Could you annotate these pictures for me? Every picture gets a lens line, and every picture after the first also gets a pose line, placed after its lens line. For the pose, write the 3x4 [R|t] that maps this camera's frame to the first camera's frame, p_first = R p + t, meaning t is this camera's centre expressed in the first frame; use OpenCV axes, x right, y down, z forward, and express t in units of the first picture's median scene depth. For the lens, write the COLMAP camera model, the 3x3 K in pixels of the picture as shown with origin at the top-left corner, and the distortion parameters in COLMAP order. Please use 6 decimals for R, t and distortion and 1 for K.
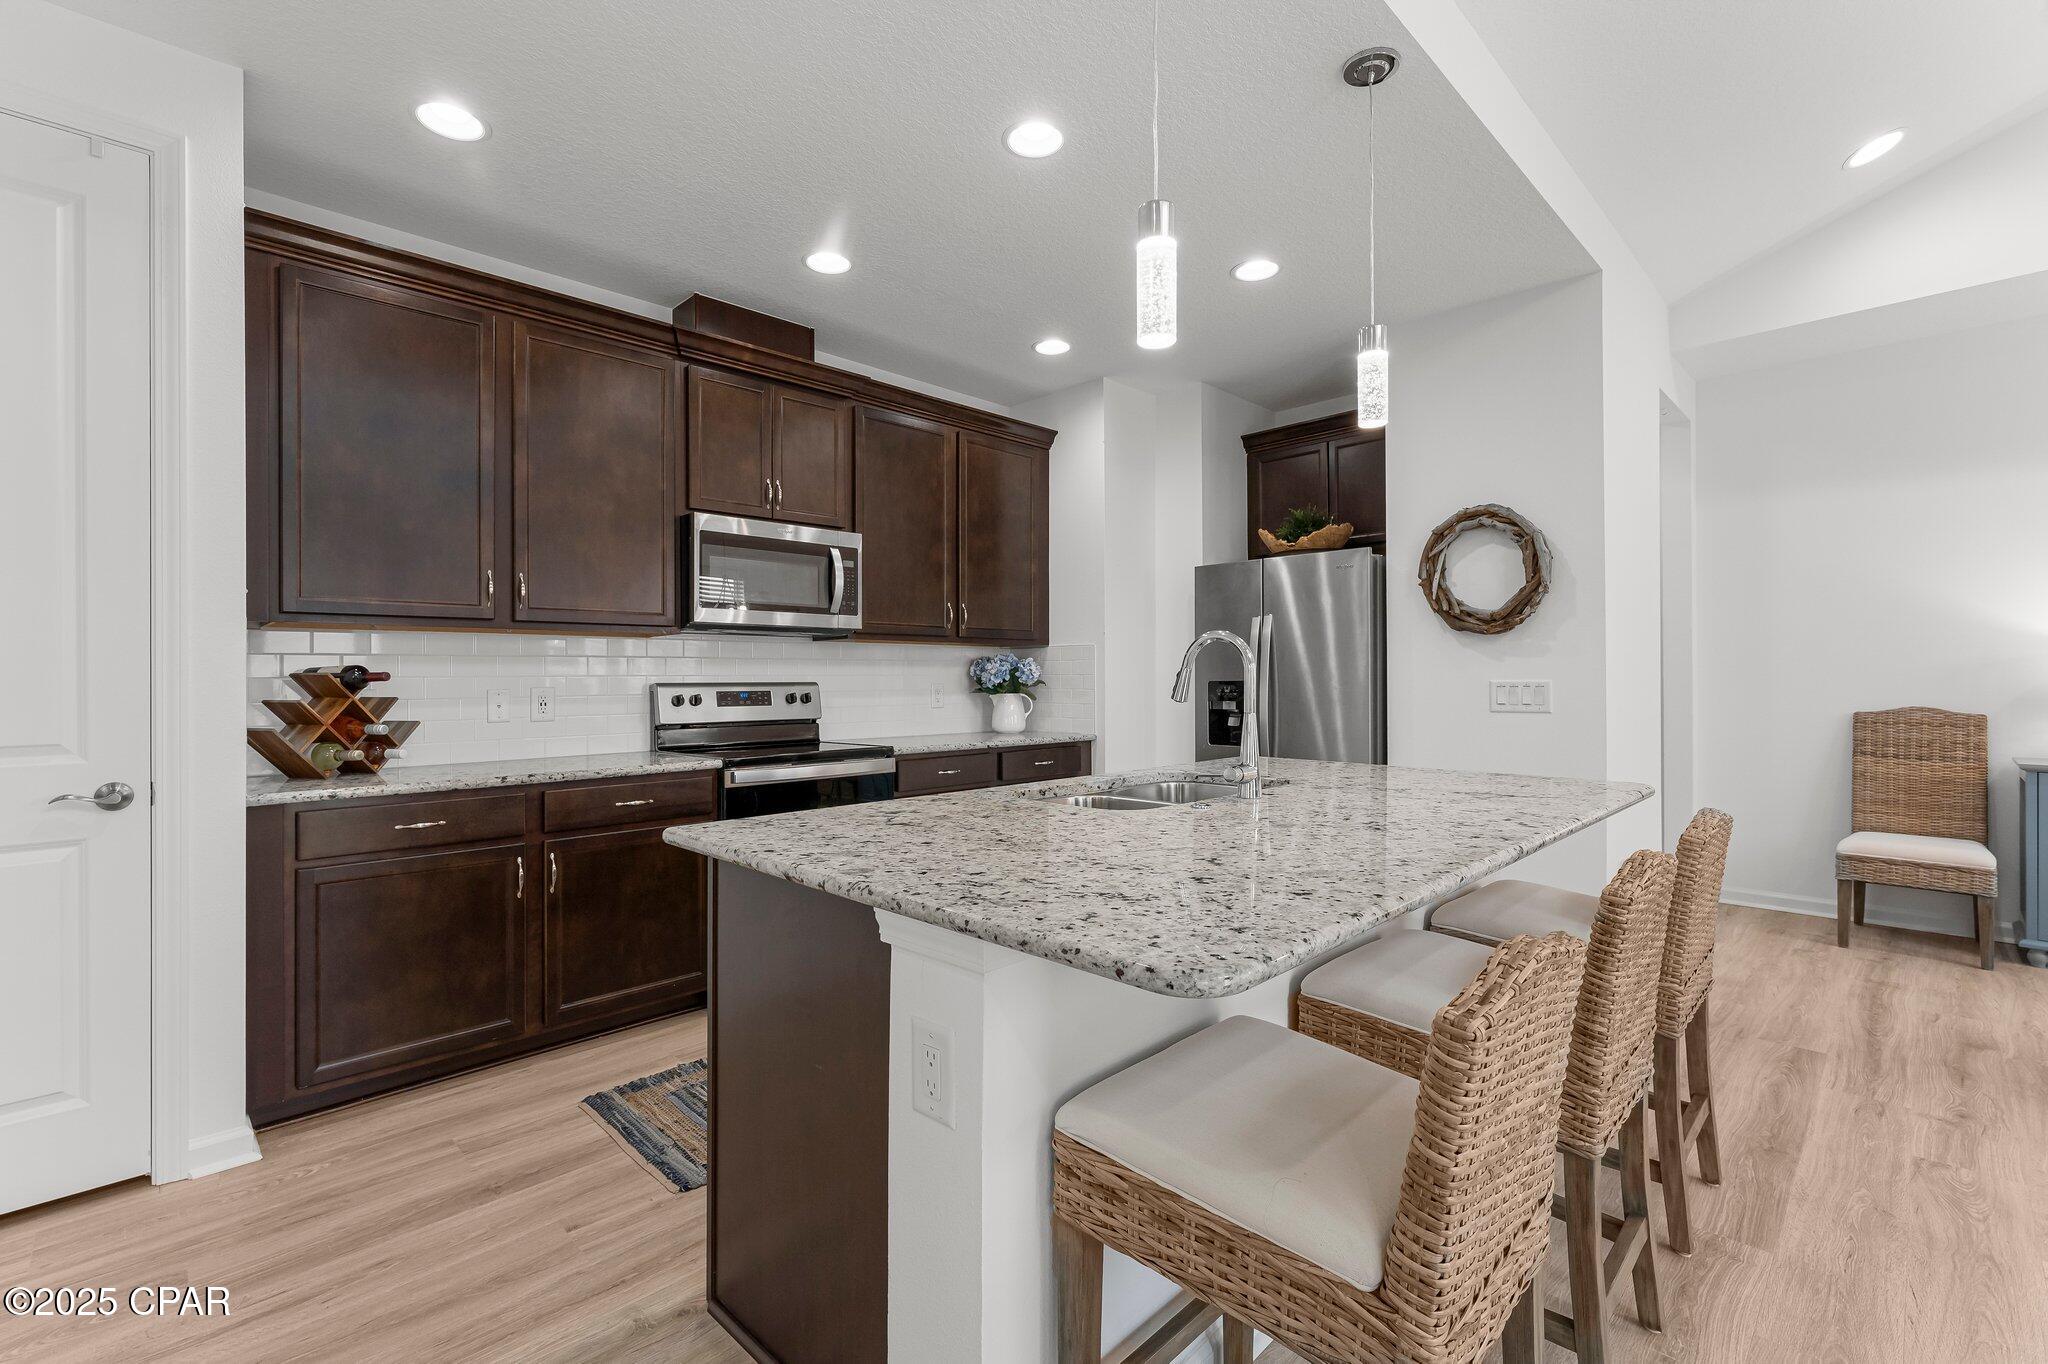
lens RADIAL K [[910.7, 0, 1018.3], [0, 910.7, 673.7], [0, 0, 1]] dist [0.000343, 0.000216]
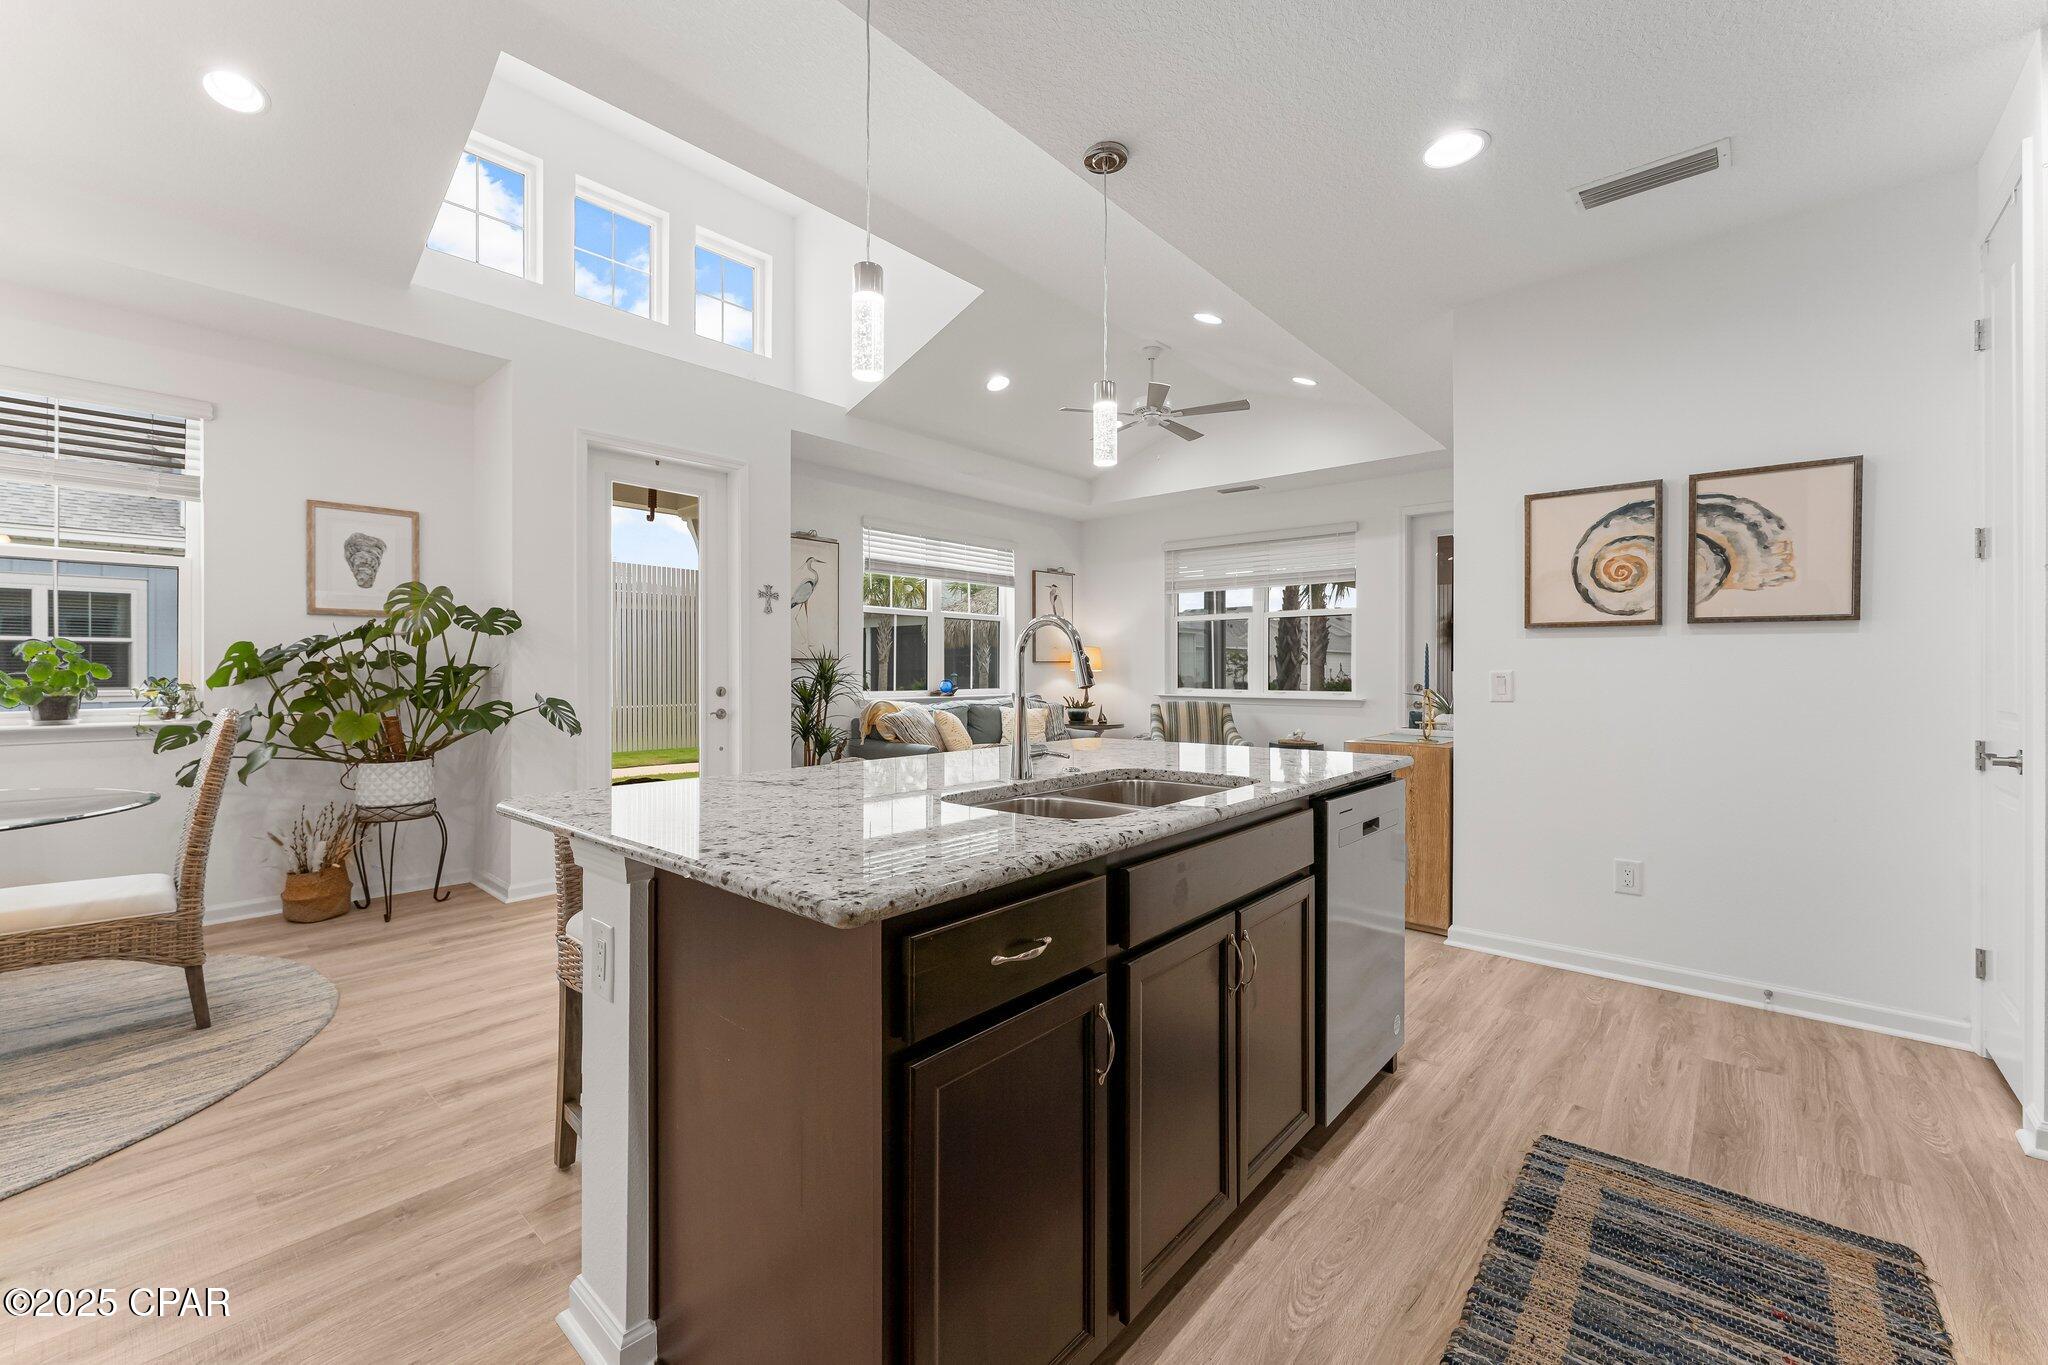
lens RADIAL K [[830.5, 0, 1012.8], [0, 830.5, 674.2], [0, 0, 1]] dist [0.003801, 0.000355]
pose [[-0.998299, 0.006196, -0.057978, 0.177140], [0.006176, 0.999981, 0.000531, 0.009240], [0.057980, 0.000172, -0.998318, 1.098694]]
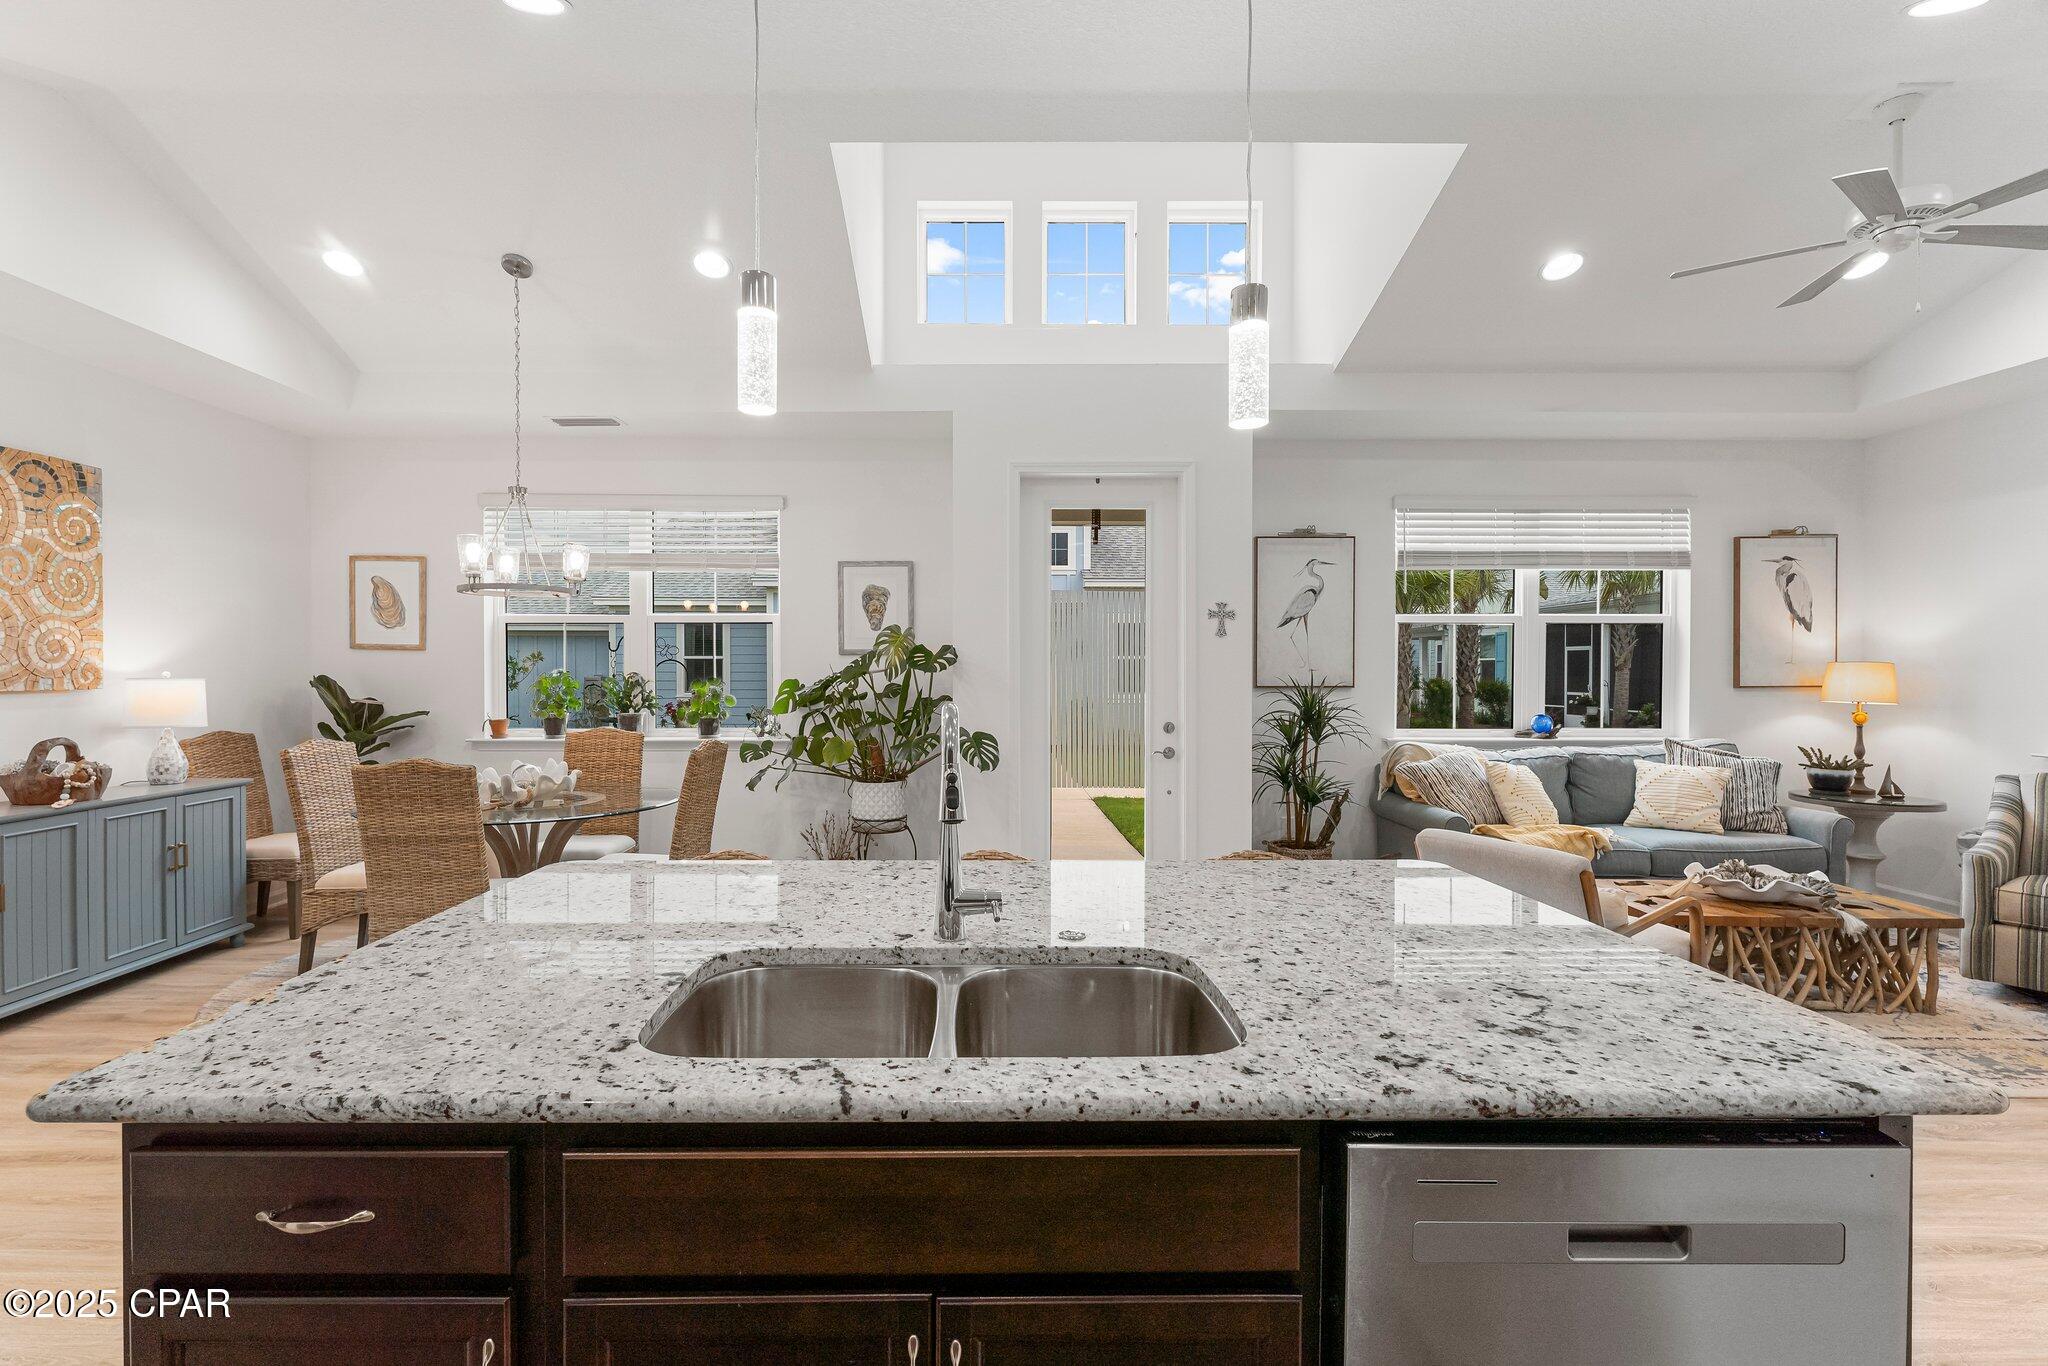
lens RADIAL K [[910.7, 0, 975.4], [0, 910.7, 681.1], [0, 0, 1]] dist [0.000343, 0.000216]
pose [[-0.706023, -0.002008, 0.708186, -0.151993], [0.002464, 0.999983, 0.005292, -0.038149], [-0.708185, 0.005481, -0.706006, 0.840170]]
